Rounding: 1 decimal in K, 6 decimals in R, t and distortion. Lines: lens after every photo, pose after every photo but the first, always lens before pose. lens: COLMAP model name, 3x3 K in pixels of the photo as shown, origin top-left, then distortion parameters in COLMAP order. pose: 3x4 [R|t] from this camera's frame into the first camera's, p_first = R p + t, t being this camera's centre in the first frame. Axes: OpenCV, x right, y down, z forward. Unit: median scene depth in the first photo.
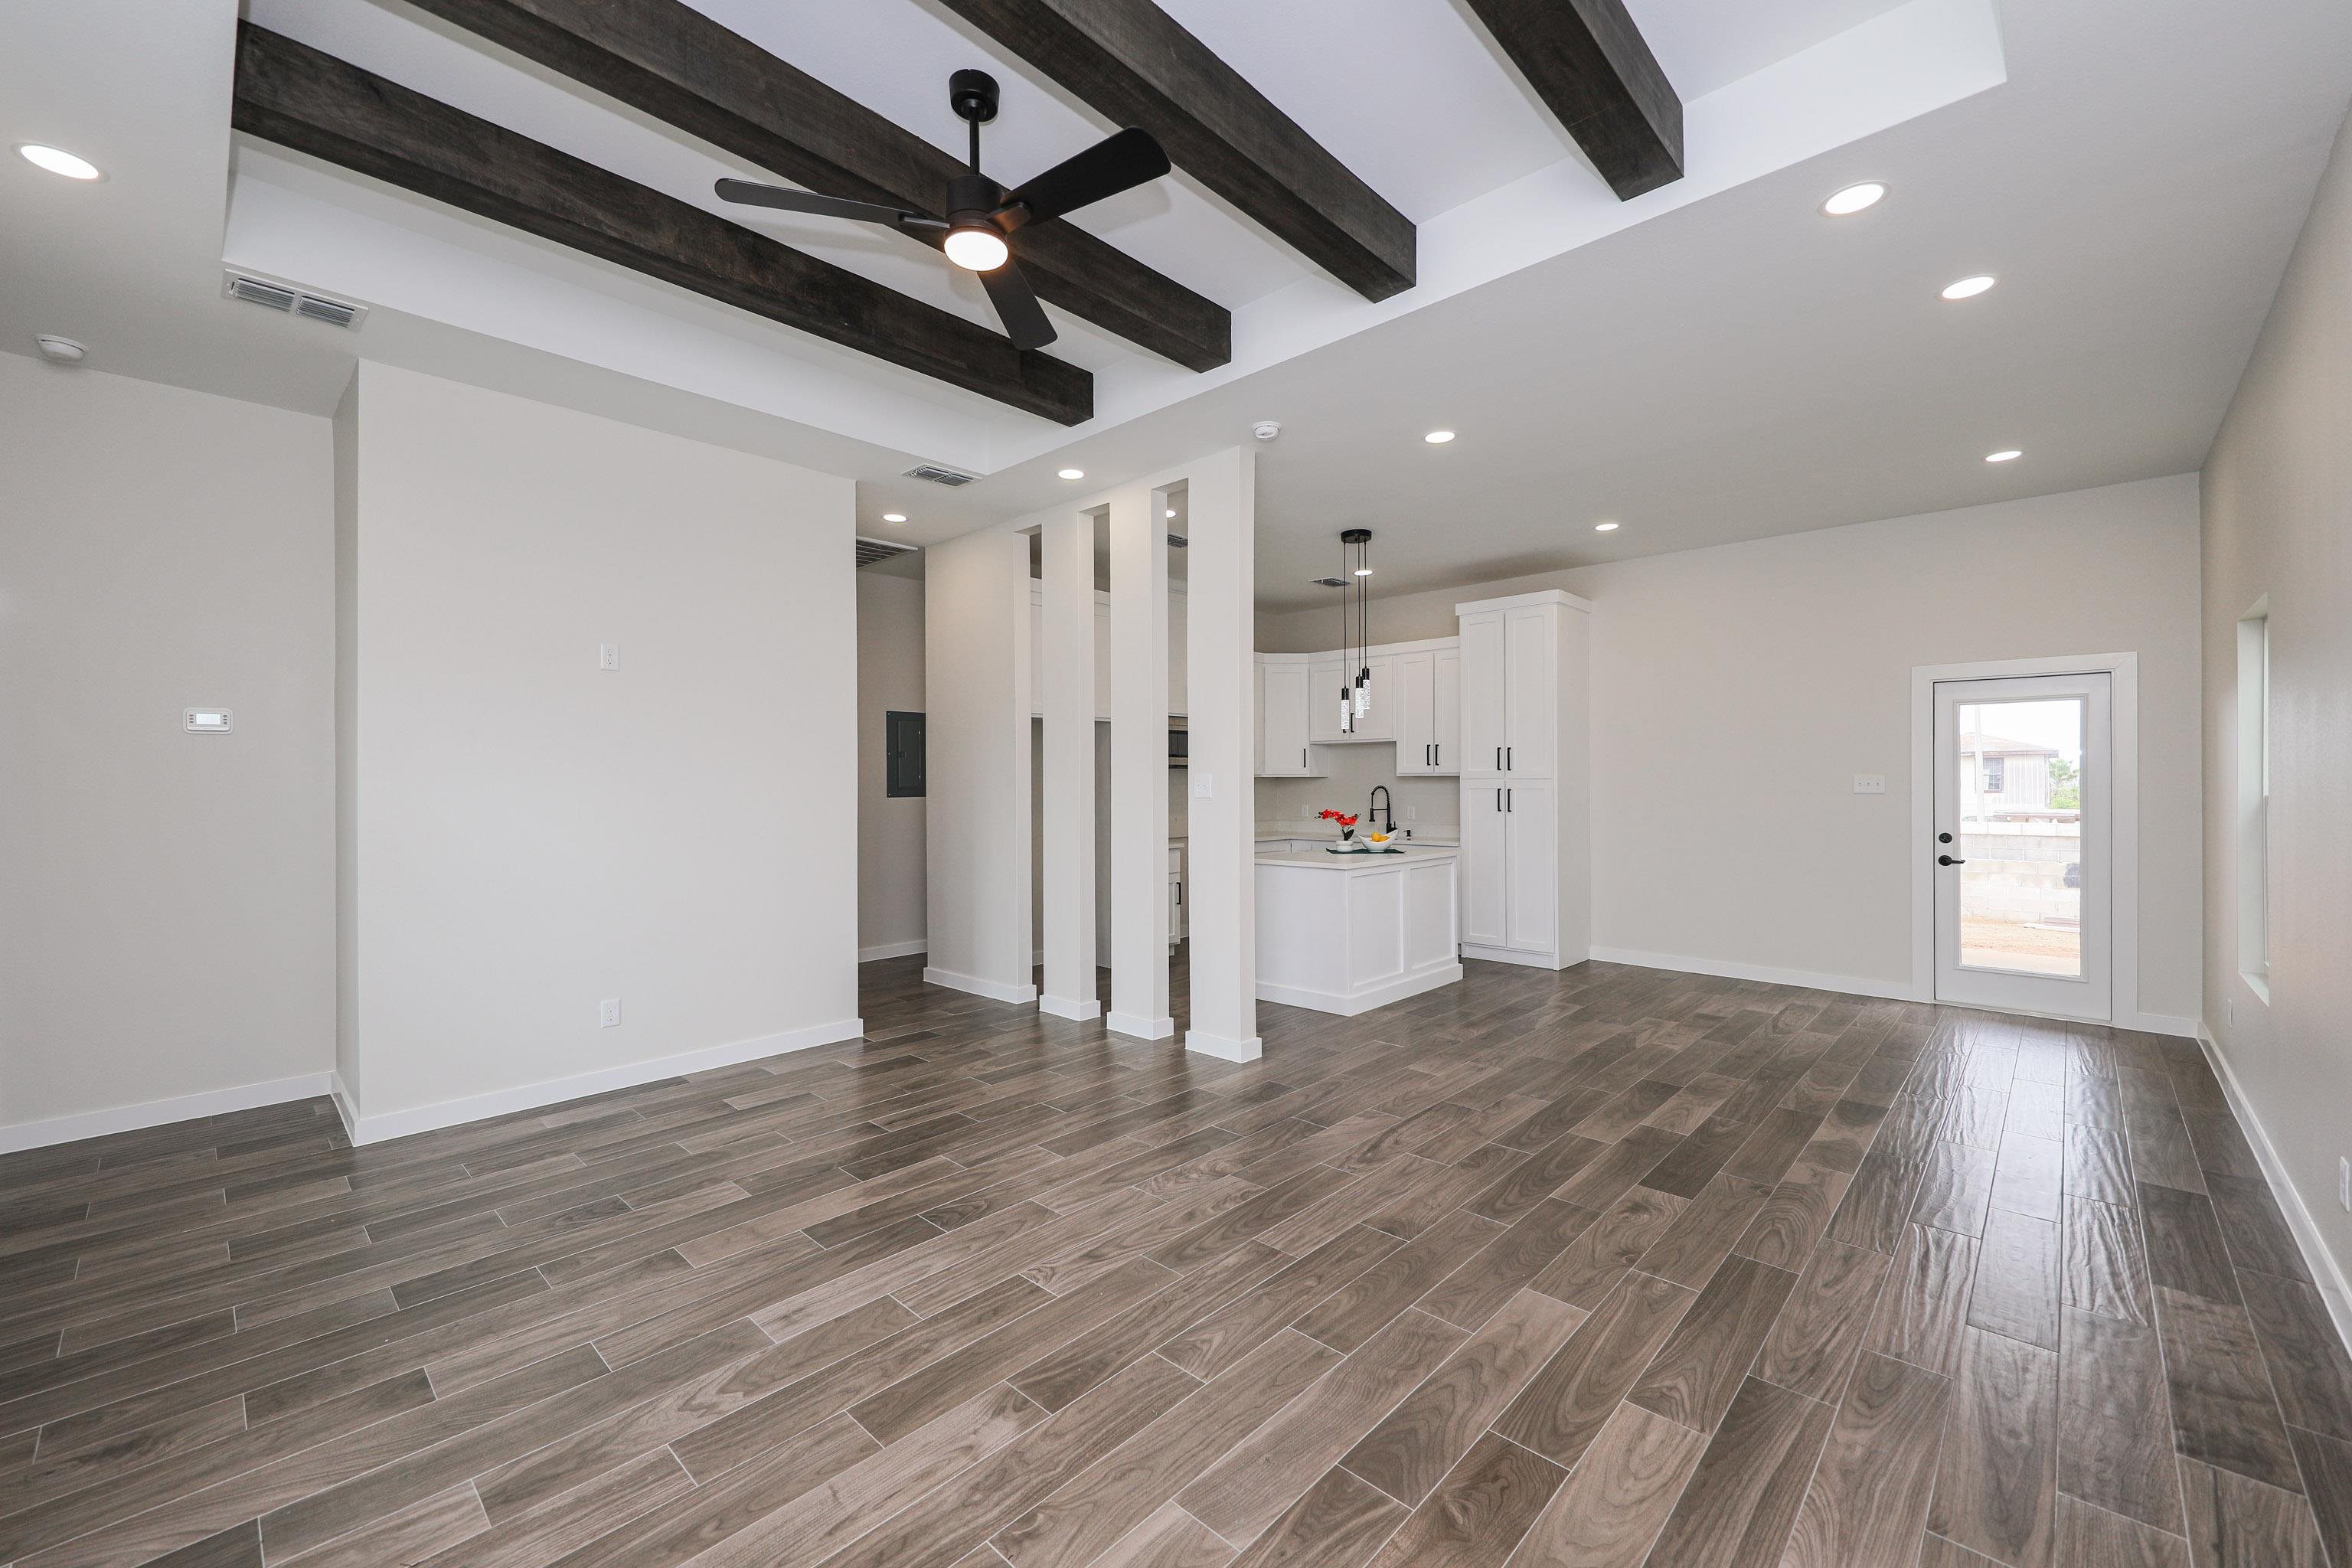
lens RADIAL K [[934.4, 0, 1178.8], [0, 934.4, 790.4], [0, 0, 1]] dist [0.013793, -0.006034]
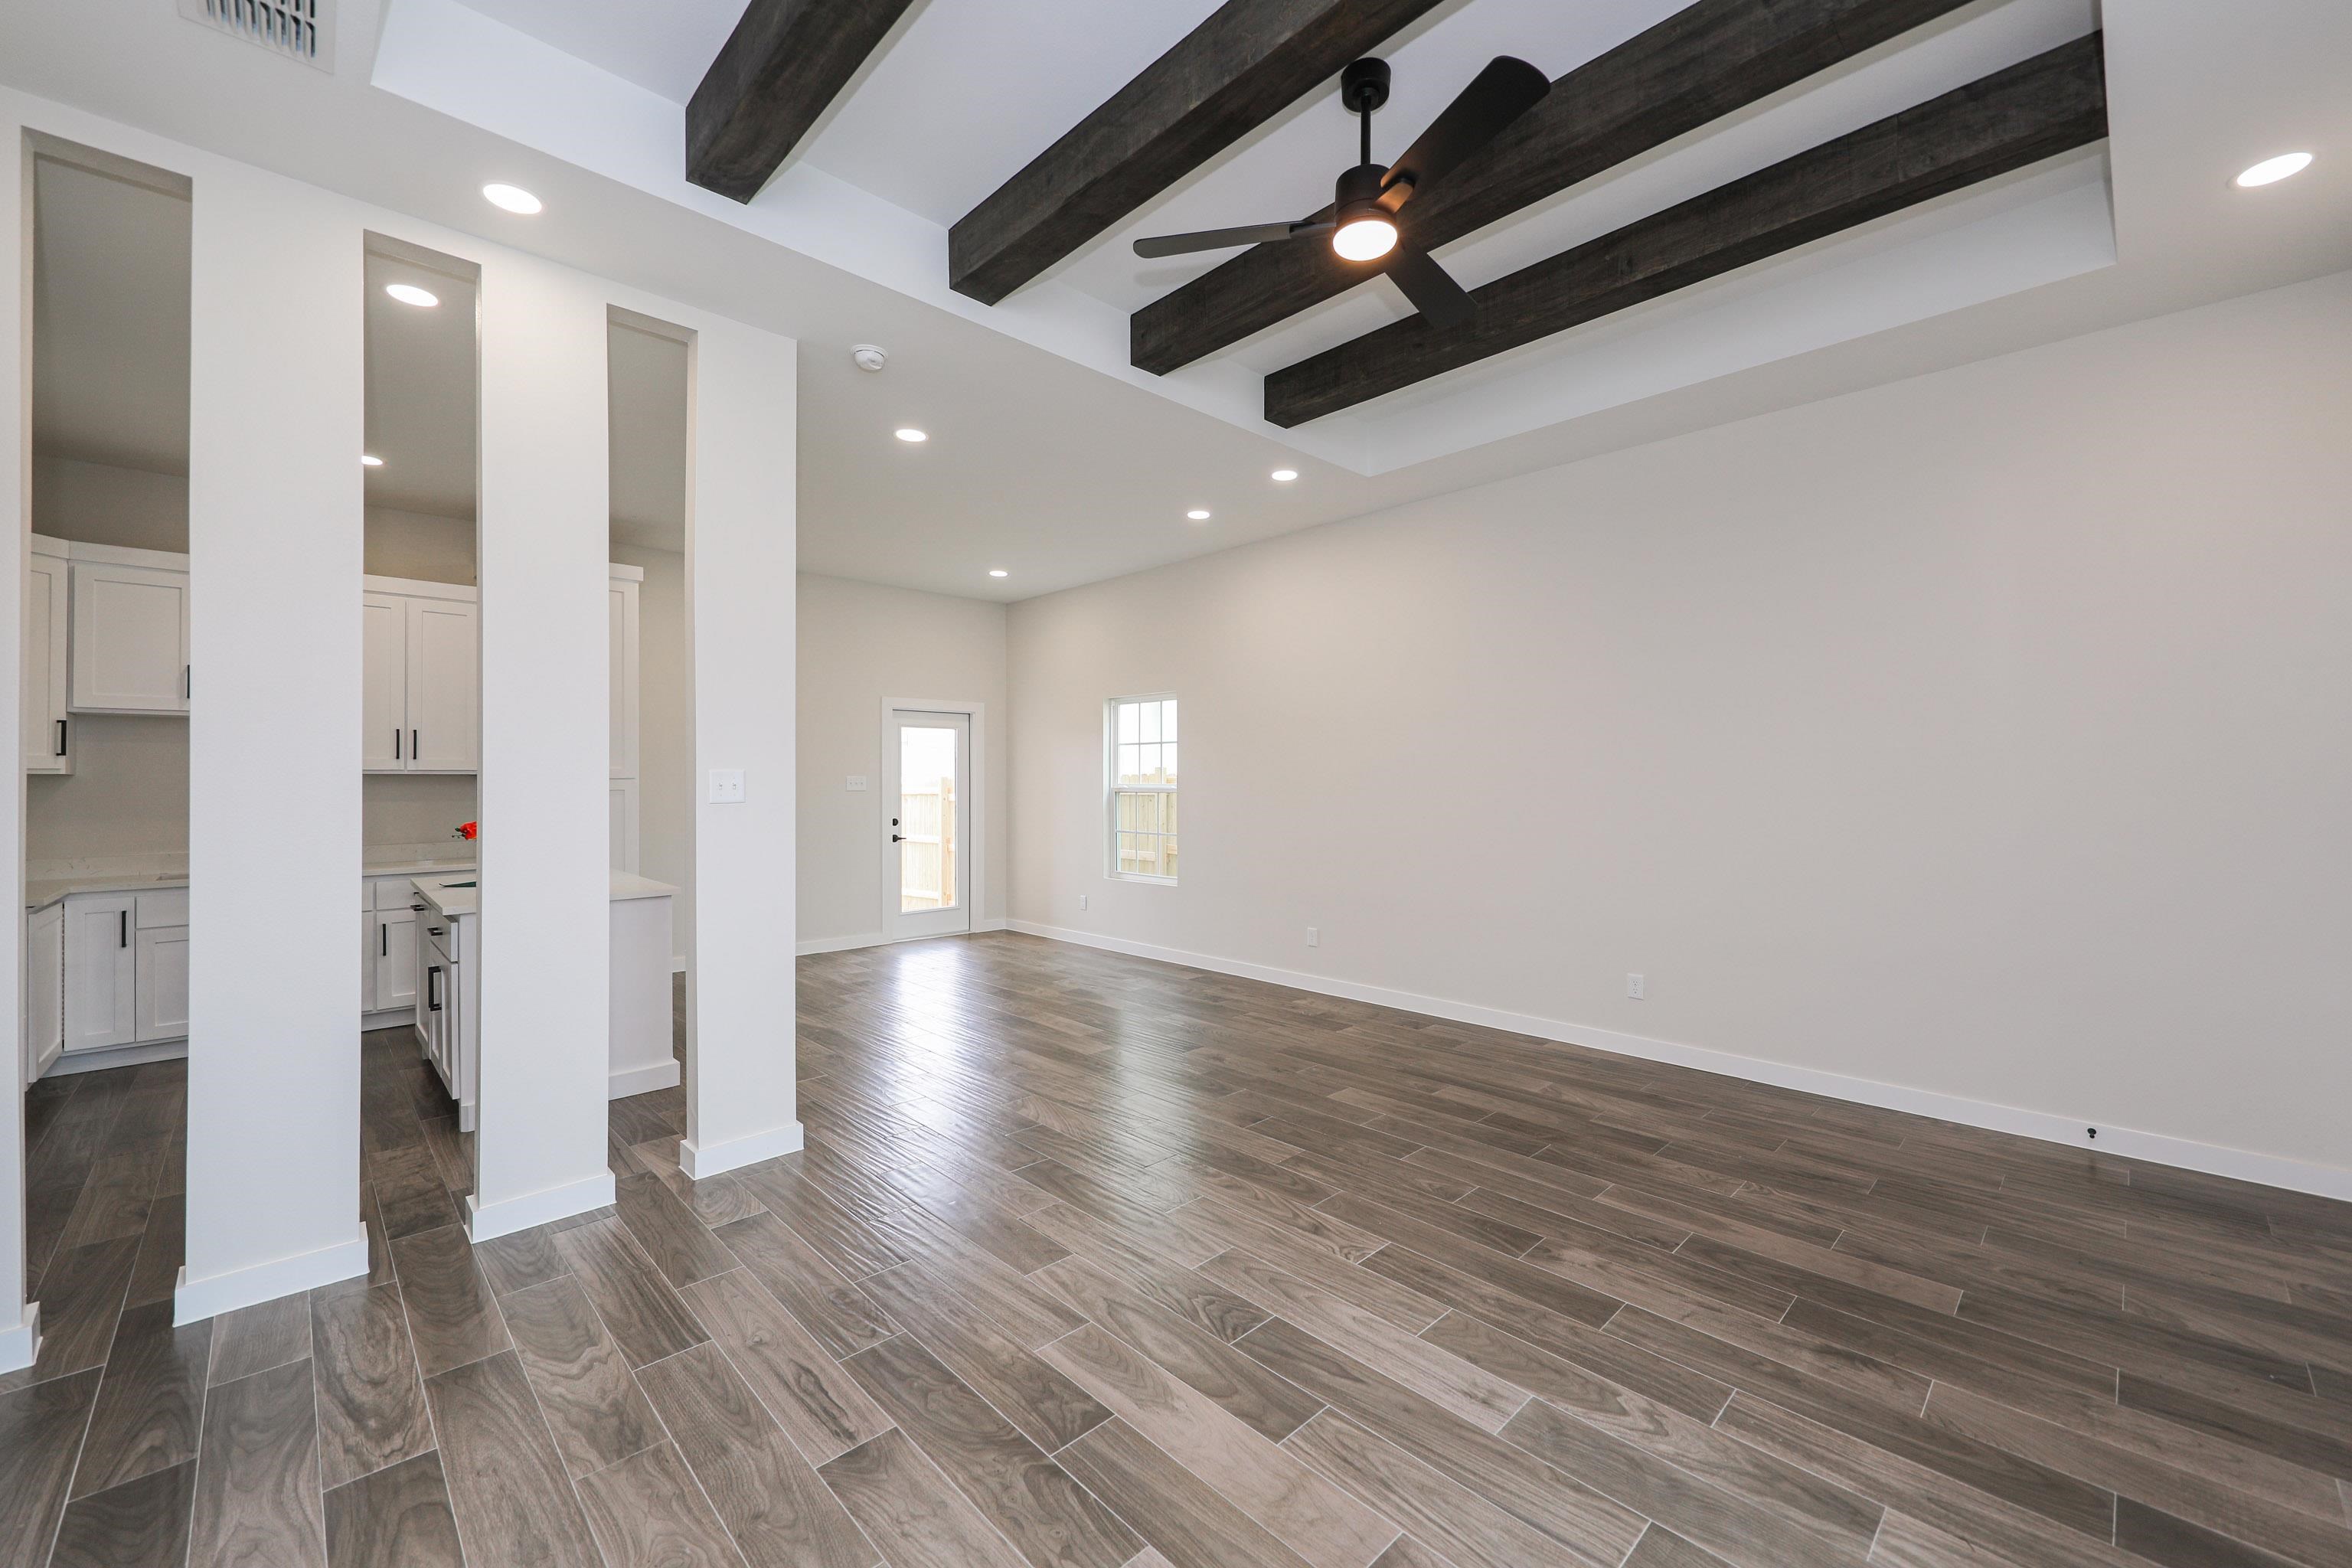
lens RADIAL K [[925.3, 0, 1187.7], [0, 925.3, 777.7], [0, 0, 1]] dist [0.012136, -0.006222]
pose [[0.039564, 0.005226, 0.999203, -0.835633], [0.012807, 0.999902, -0.005737, -0.002518], [-0.999135, 0.013024, 0.039493, 0.805896]]
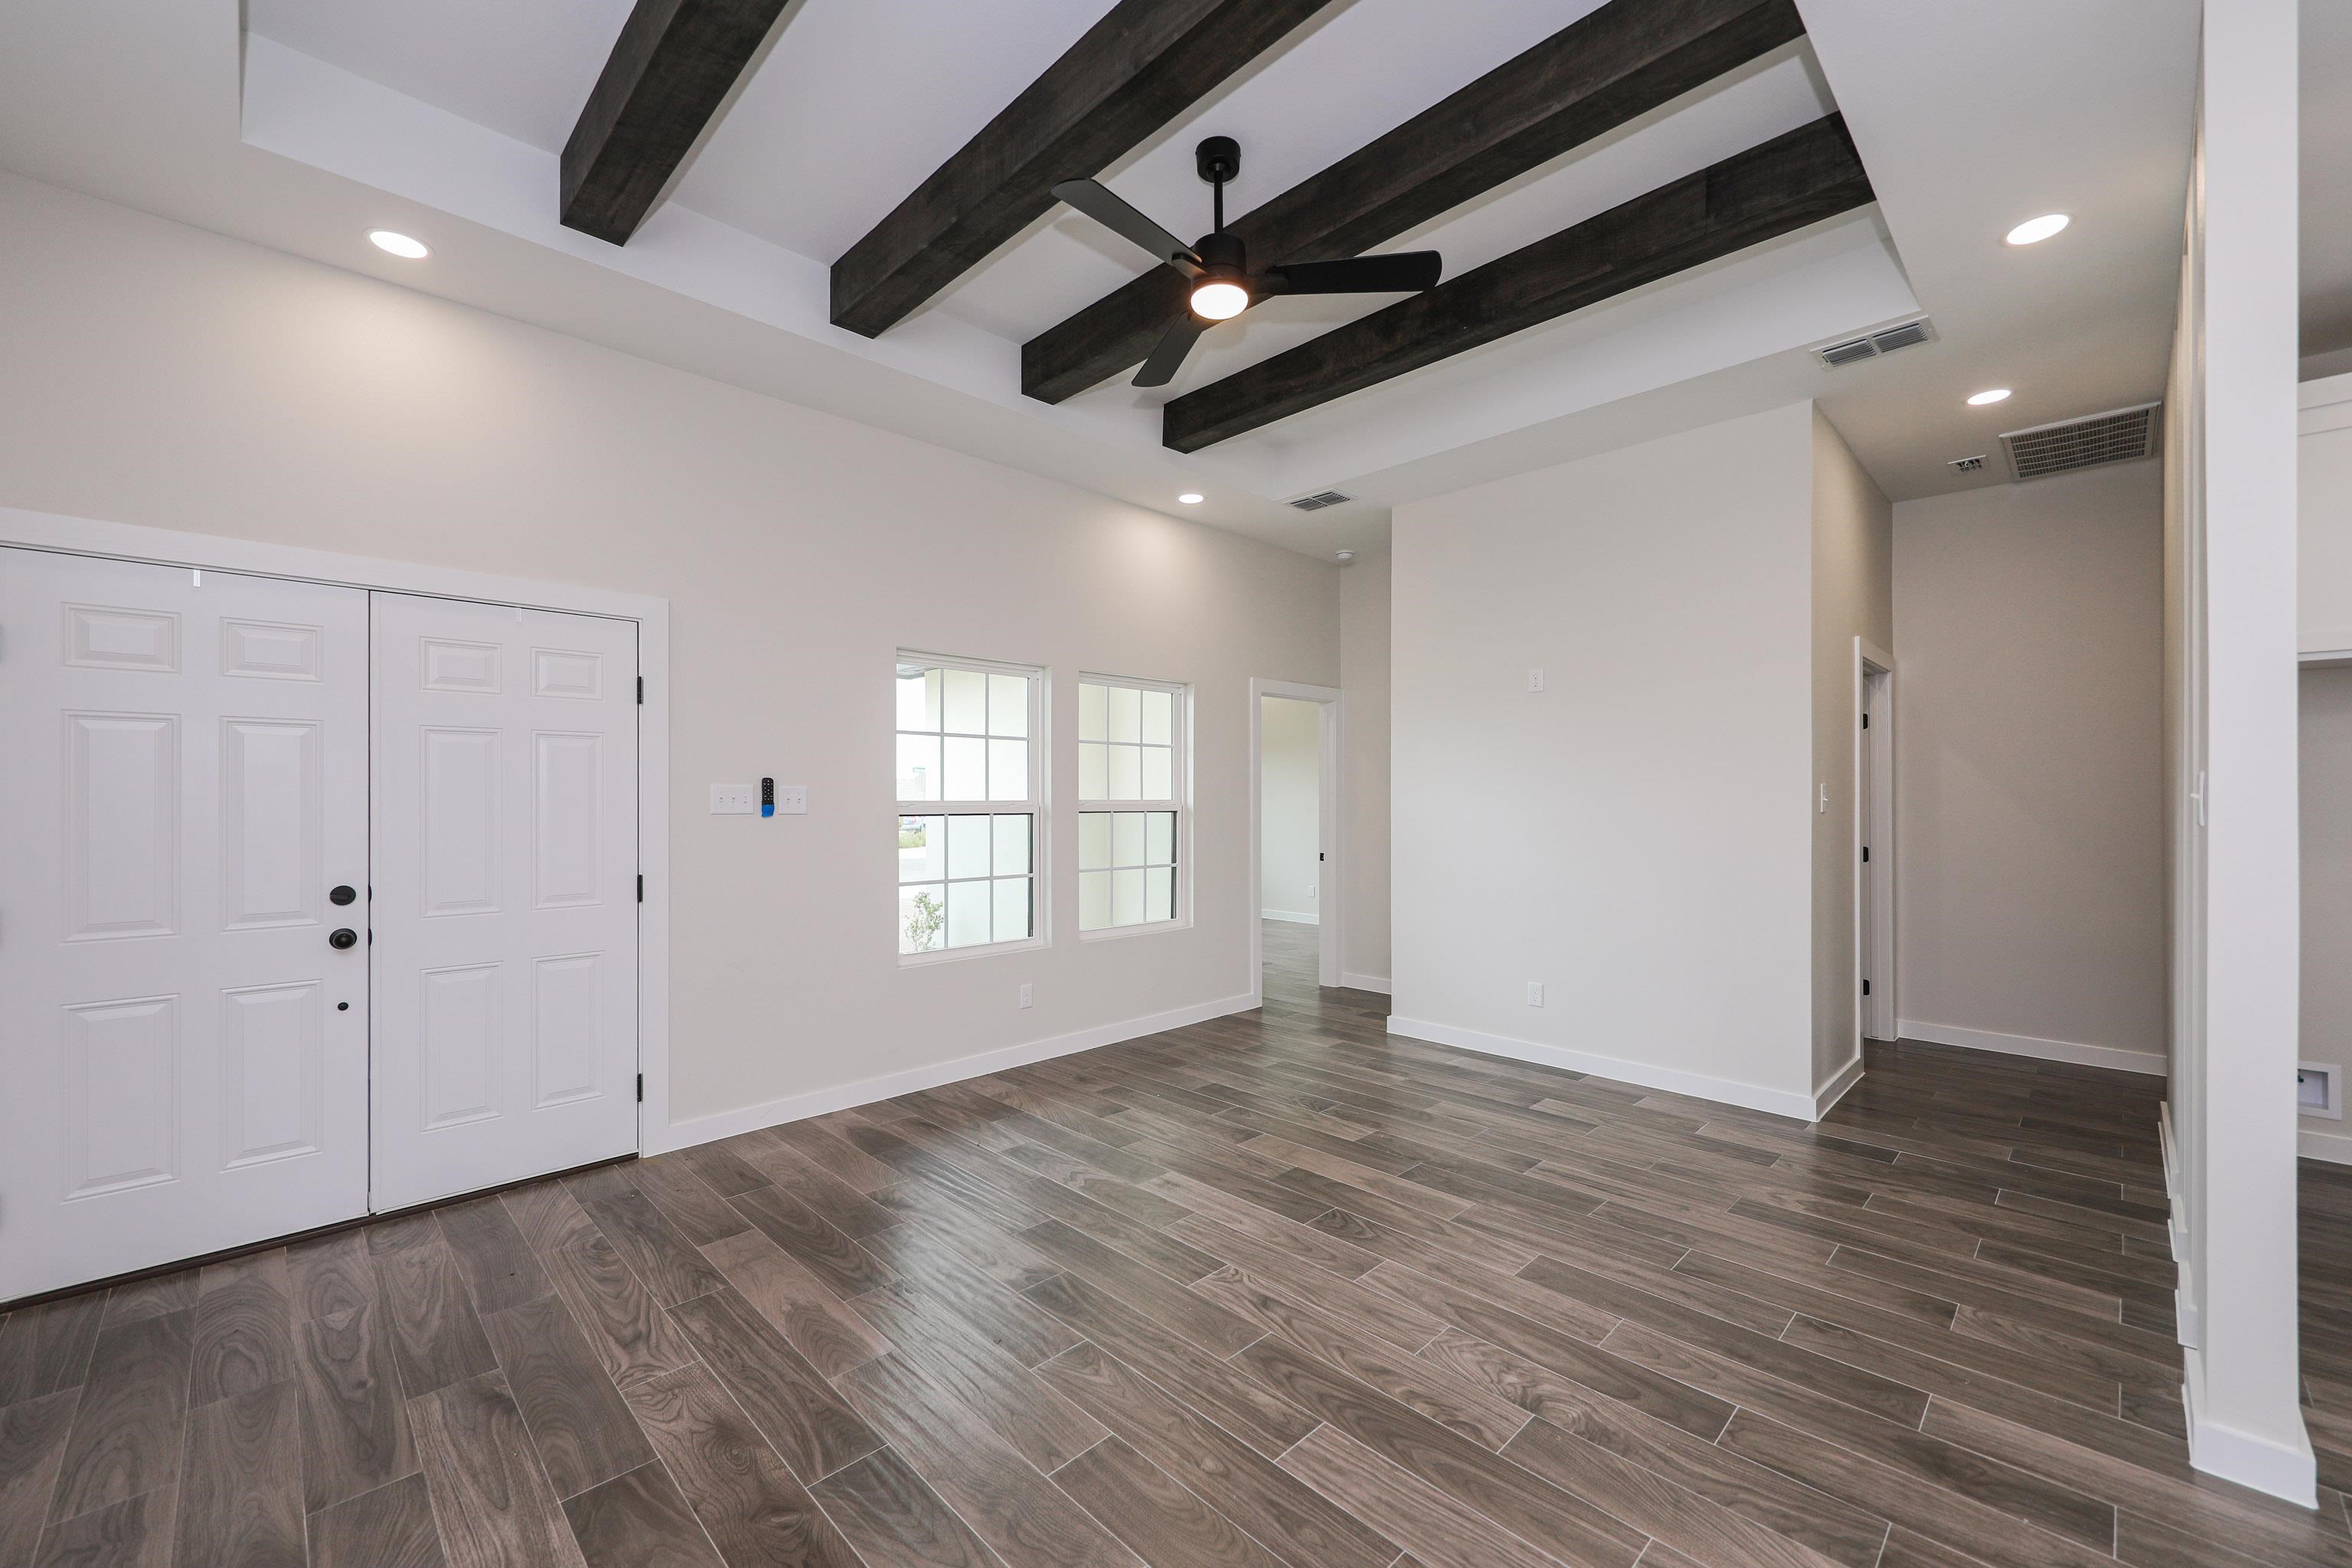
lens RADIAL K [[934.4, 0, 1178.8], [0, 934.4, 790.4], [0, 0, 1]] dist [0.013793, -0.006034]
pose [[-0.034359, -0.000813, -0.999409, 0.613908], [-0.008502, 0.999964, -0.000521, -0.004494], [0.999373, 0.008479, -0.034365, 0.693046]]
